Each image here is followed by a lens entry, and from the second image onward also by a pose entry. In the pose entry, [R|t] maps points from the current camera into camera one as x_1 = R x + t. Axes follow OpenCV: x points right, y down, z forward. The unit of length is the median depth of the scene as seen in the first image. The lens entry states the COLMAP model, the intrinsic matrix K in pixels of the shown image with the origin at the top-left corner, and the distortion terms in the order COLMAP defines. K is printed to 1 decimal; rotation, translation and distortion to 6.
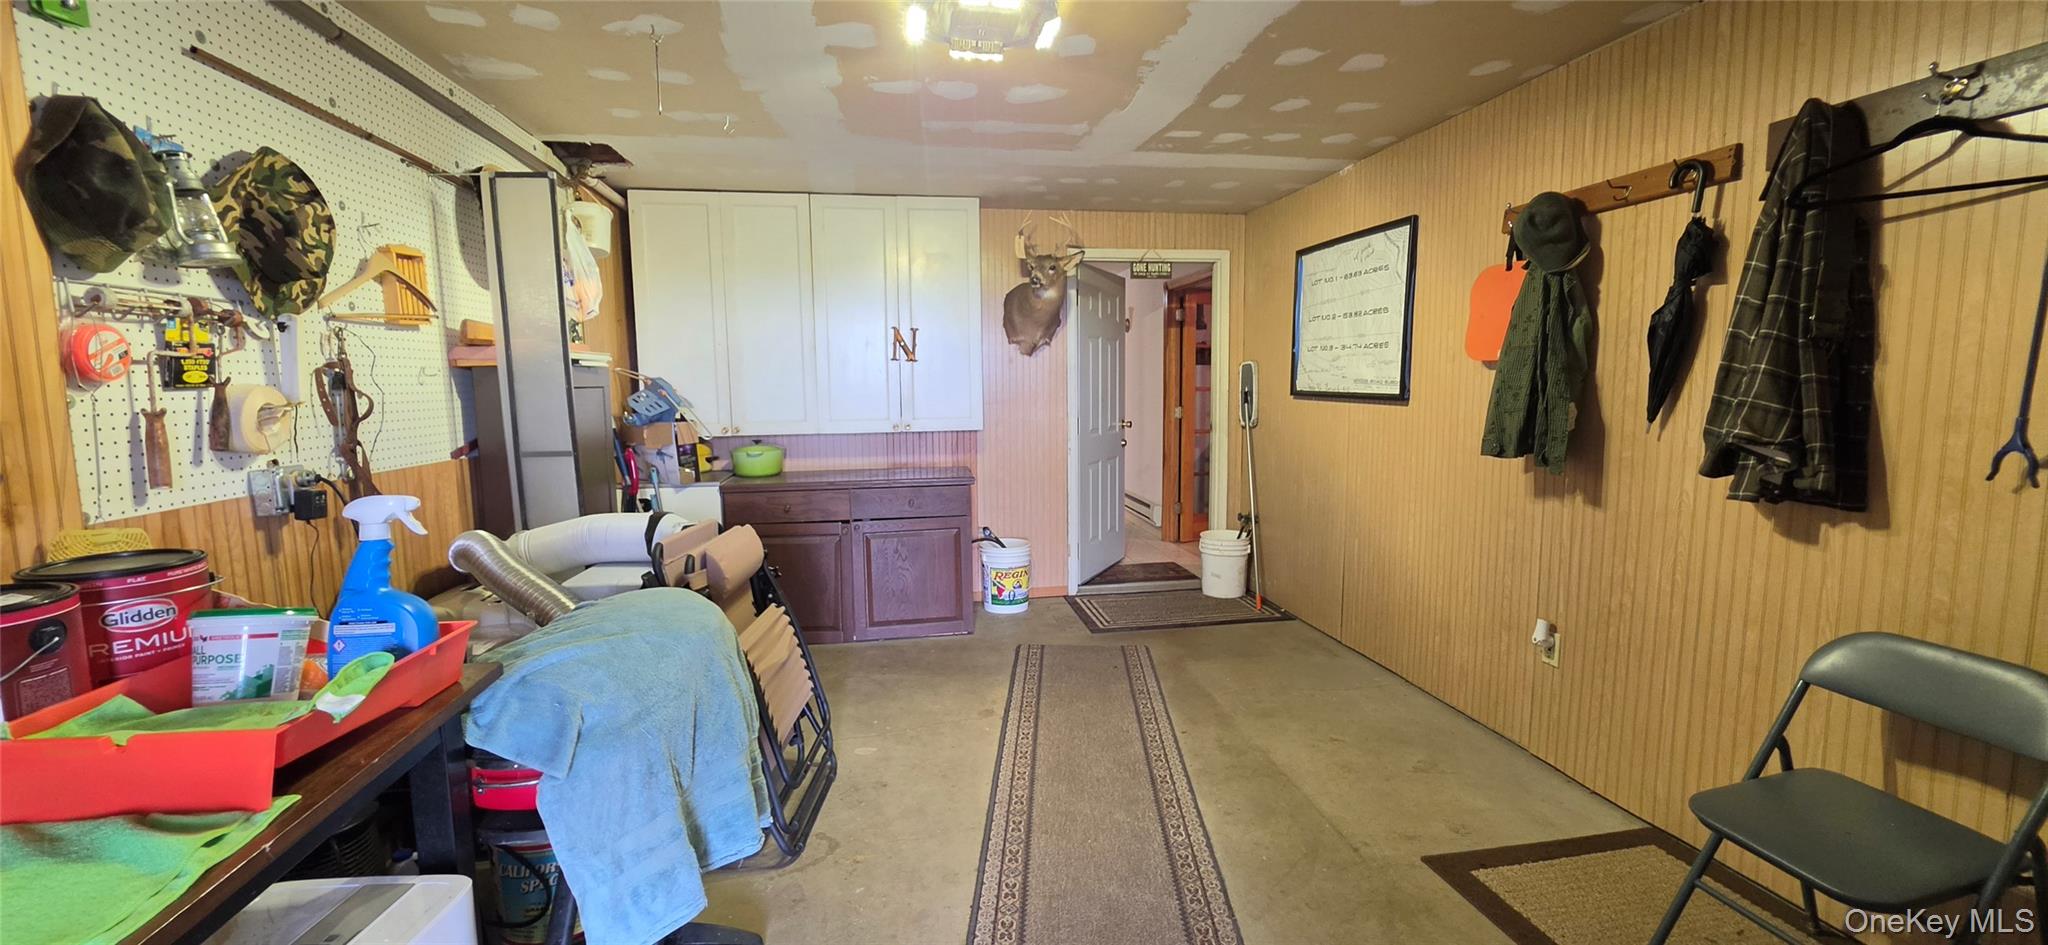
lens RADIAL K [[821.5, 0, 1024.6], [0, 821.5, 470.1], [0, 0, 1]] dist [-0.000090, 0.000412]
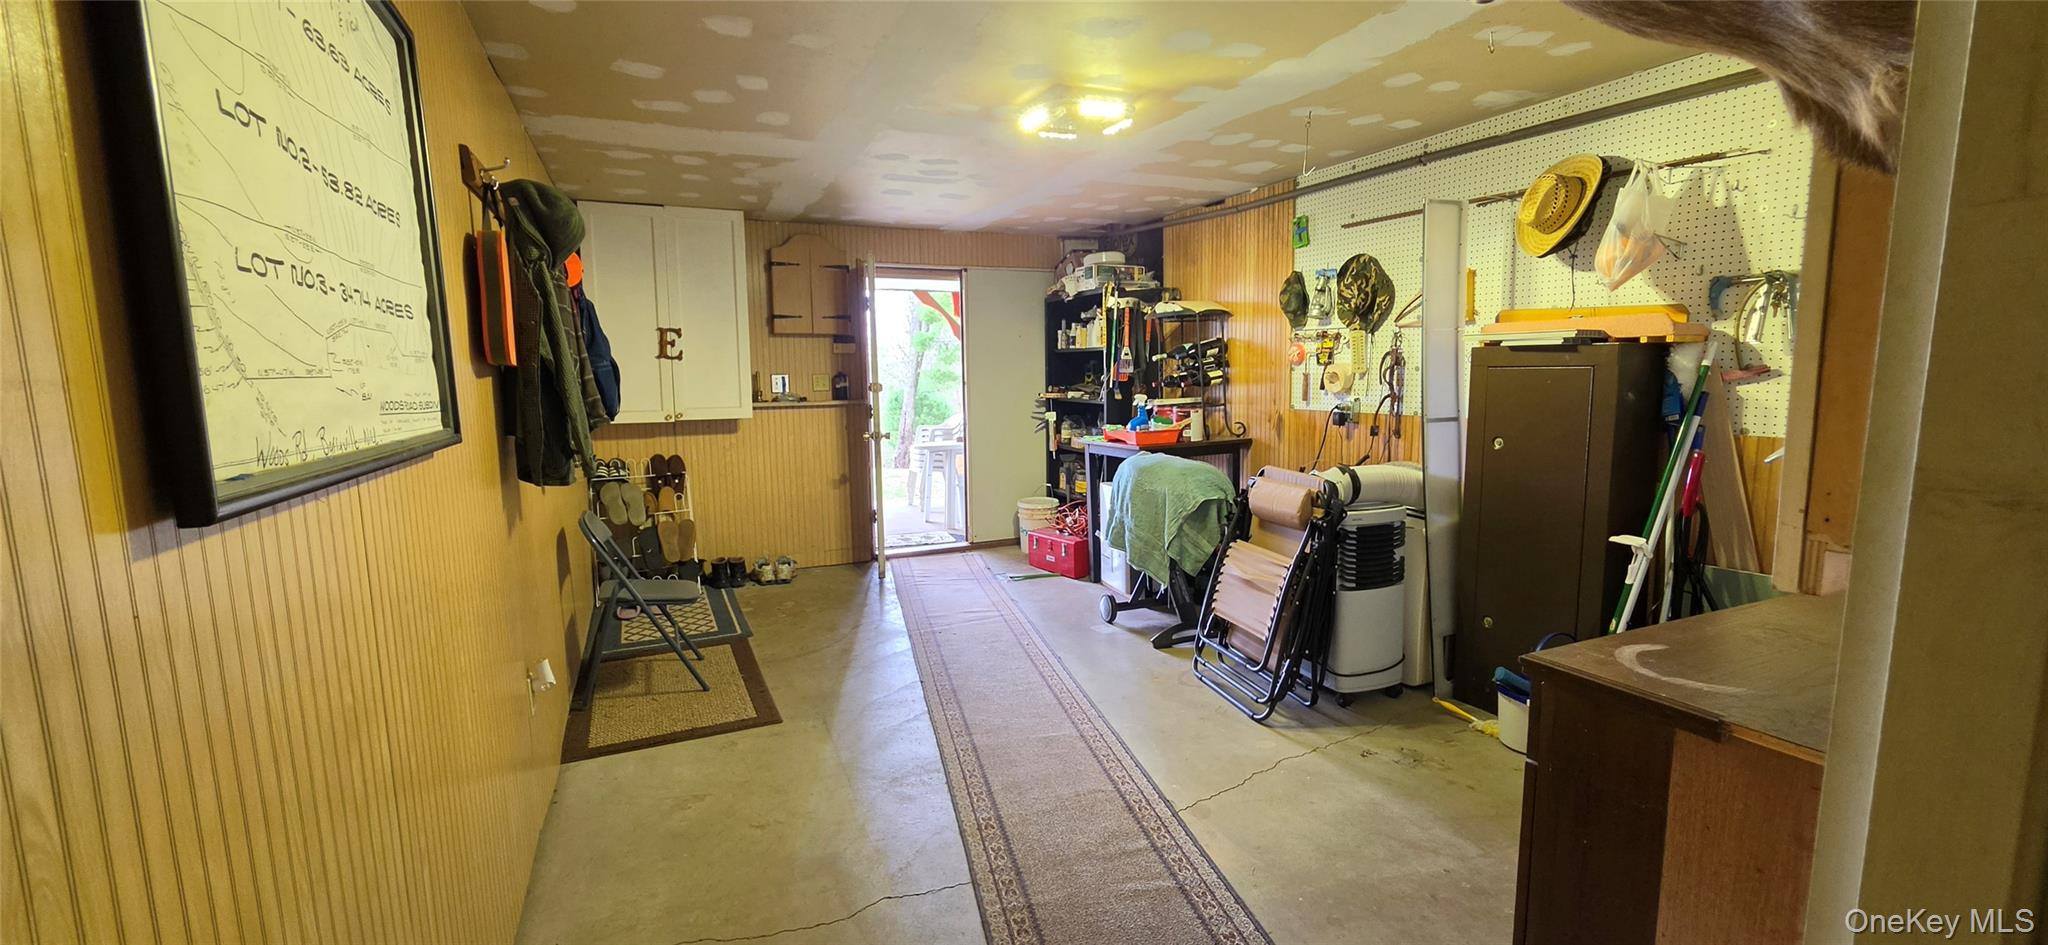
lens RADIAL K [[821.5, 0, 1025.0], [0, 821.5, 470.4], [0, 0, 1]] dist [-0.000090, 0.000412]
pose [[-0.964481, 0.061003, -0.257010, 0.482545], [-0.001766, 0.971457, 0.237210, -0.322264], [0.264145, 0.229239, -0.936844, 2.698106]]
